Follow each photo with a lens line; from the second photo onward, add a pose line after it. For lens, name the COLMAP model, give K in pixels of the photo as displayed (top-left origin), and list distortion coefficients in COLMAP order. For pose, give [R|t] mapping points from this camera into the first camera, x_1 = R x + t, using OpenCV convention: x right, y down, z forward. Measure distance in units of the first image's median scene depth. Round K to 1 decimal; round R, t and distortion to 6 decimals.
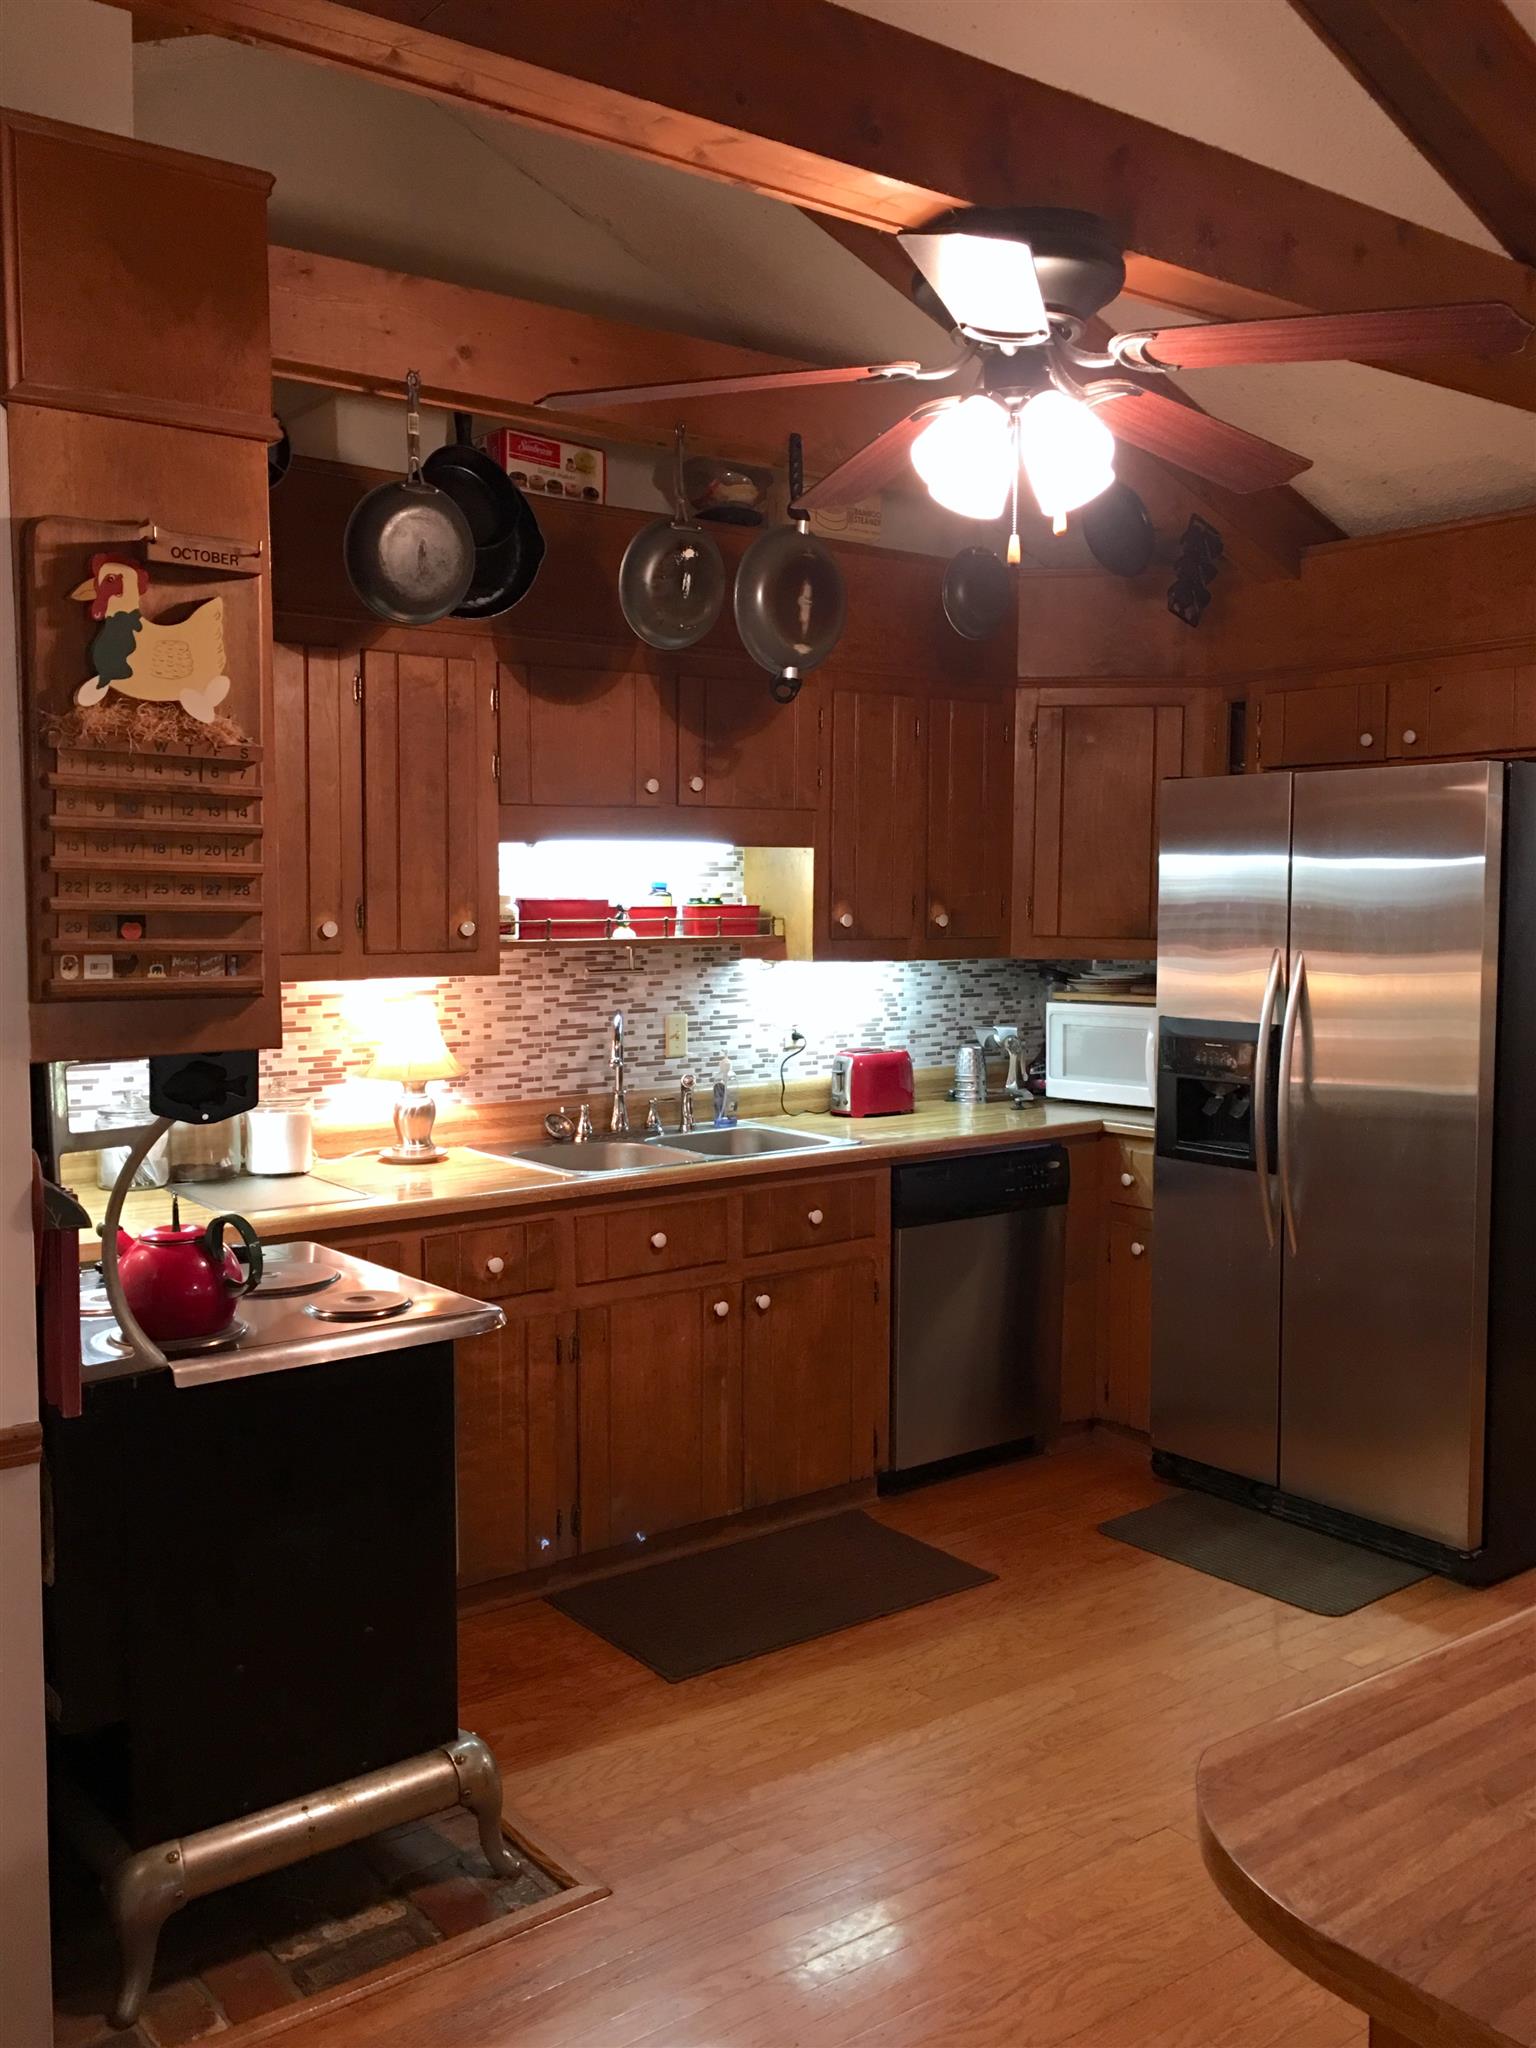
lens RADIAL K [[1757.4, 0, 758.8], [0, 1757.4, 1029.0], [0, 0, 1]] dist [0.068859, -0.074978]
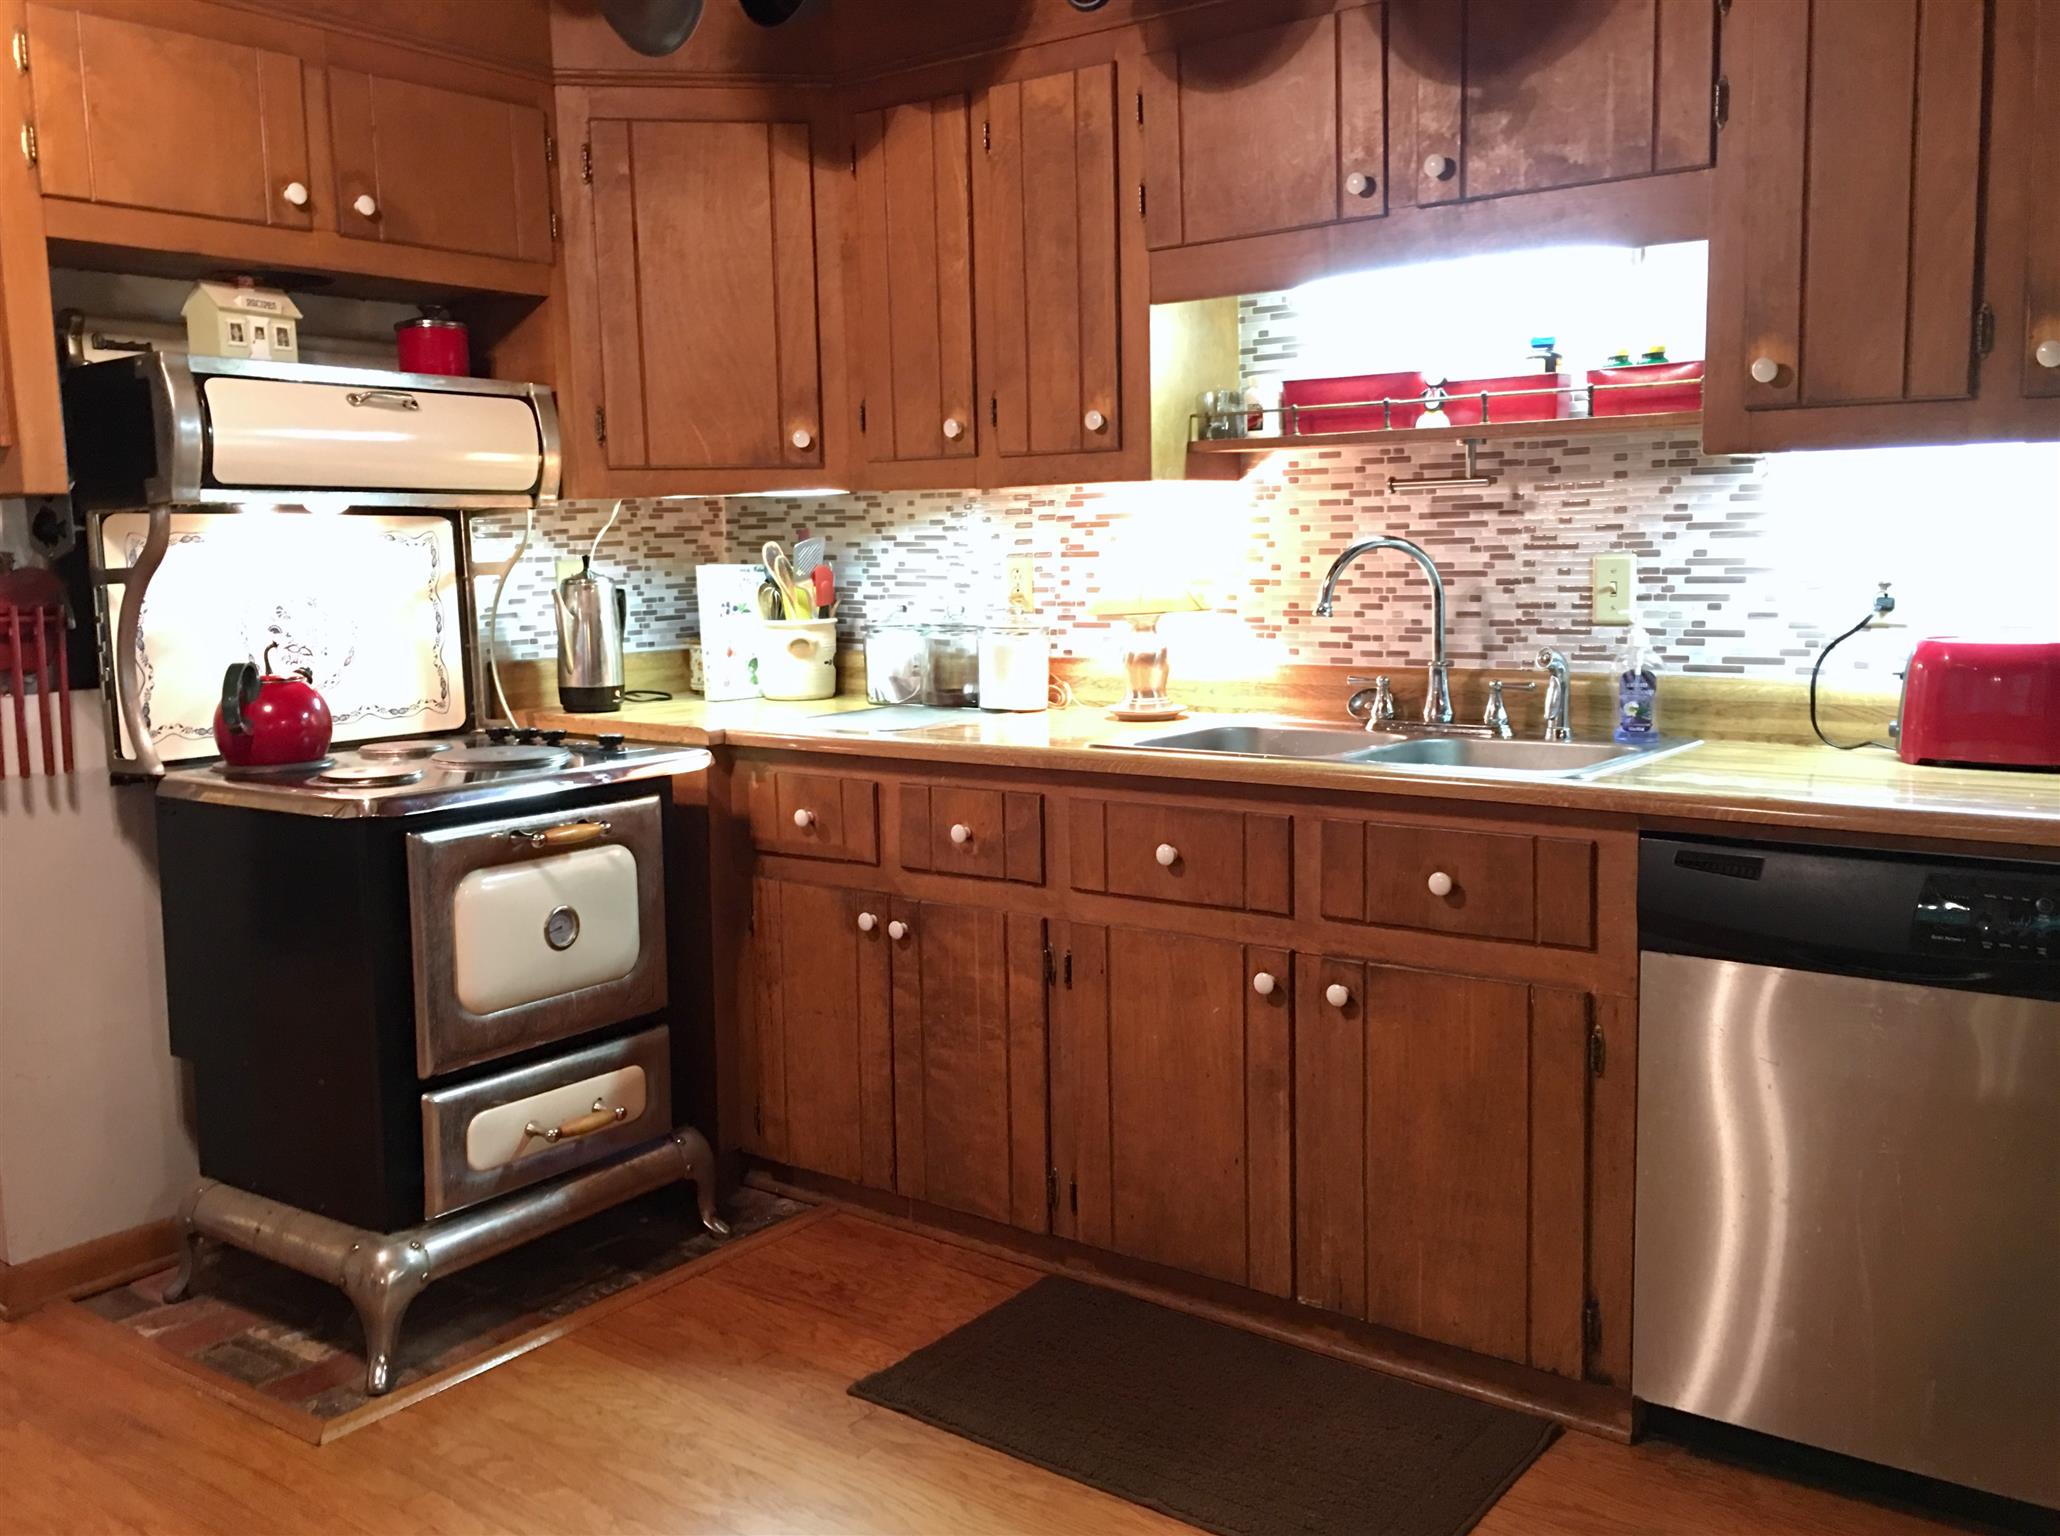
lens RADIAL K [[1767.7, 0, 1024.4], [0, 1767.7, 757.6], [0, 0, 1]] dist [0.068859, -0.074978]
pose [[0.282062, 0.113193, -0.952695, 0.525248], [-0.060464, 0.993139, 0.100096, 0.013193], [0.957489, 0.029371, 0.286971, 0.660039]]
